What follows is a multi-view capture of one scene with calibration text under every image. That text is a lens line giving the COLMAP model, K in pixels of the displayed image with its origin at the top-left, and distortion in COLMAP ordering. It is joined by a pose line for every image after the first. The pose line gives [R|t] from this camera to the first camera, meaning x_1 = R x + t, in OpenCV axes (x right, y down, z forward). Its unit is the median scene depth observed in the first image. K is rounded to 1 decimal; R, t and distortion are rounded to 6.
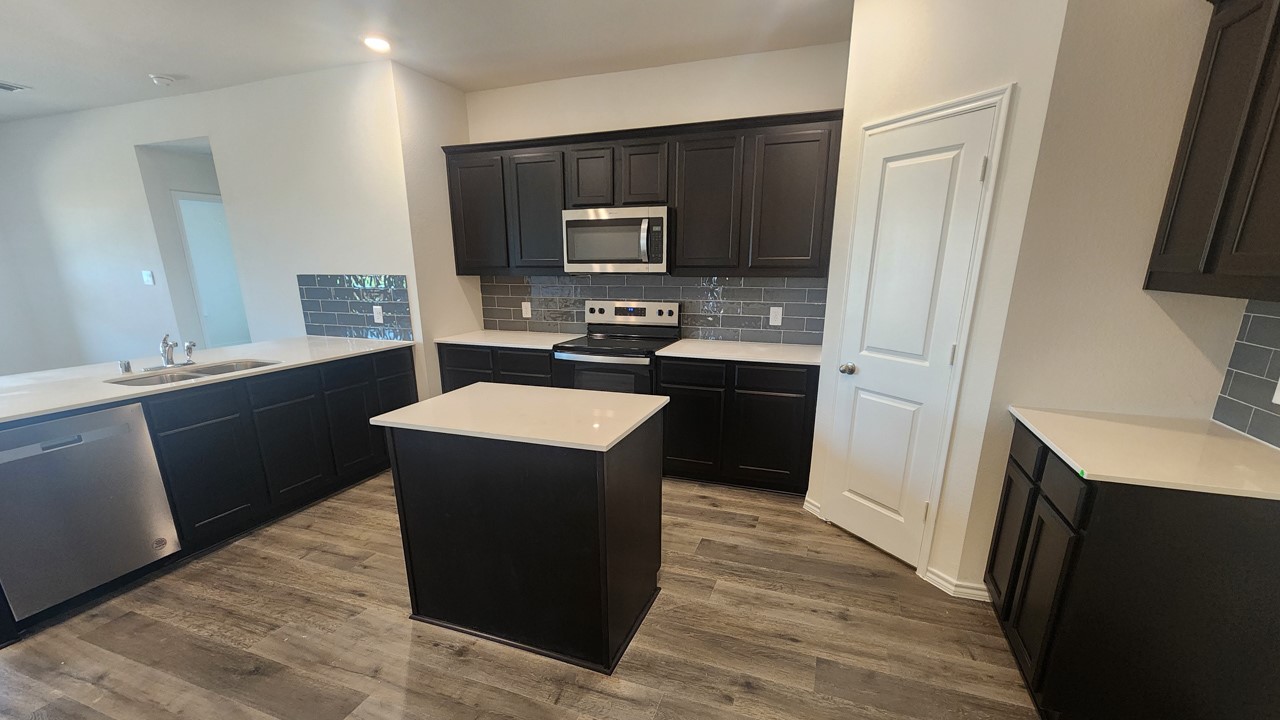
lens RADIAL K [[525.1, 0, 611.1], [0, 525.1, 405.3], [0, 0, 1]] dist [-0.004896, 0.000575]
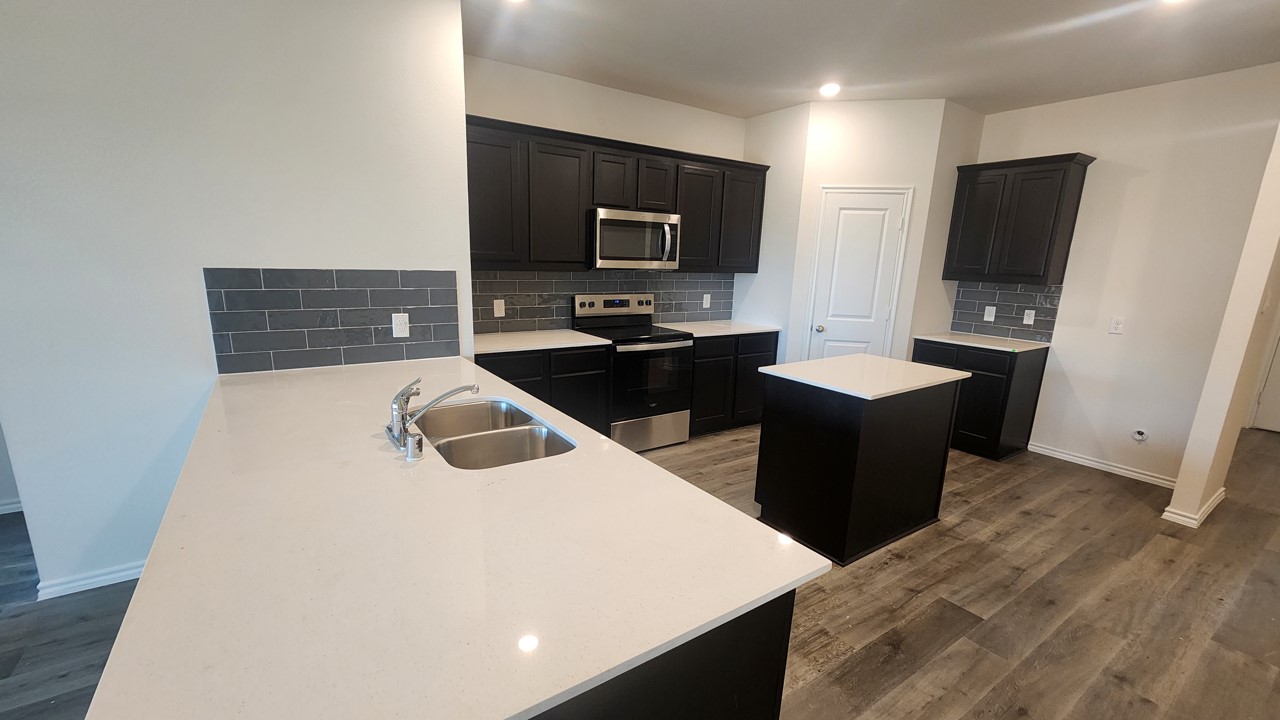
lens RADIAL K [[525.1, 0, 632.9], [0, 525.1, 366.3], [0, 0, 1]] dist [-0.004896, 0.000575]
pose [[0.585796, -0.145332, 0.797322, -0.901193], [0.184620, 0.981854, 0.043327, -0.099702], [-0.789151, 0.121821, 0.601998, 0.363337]]
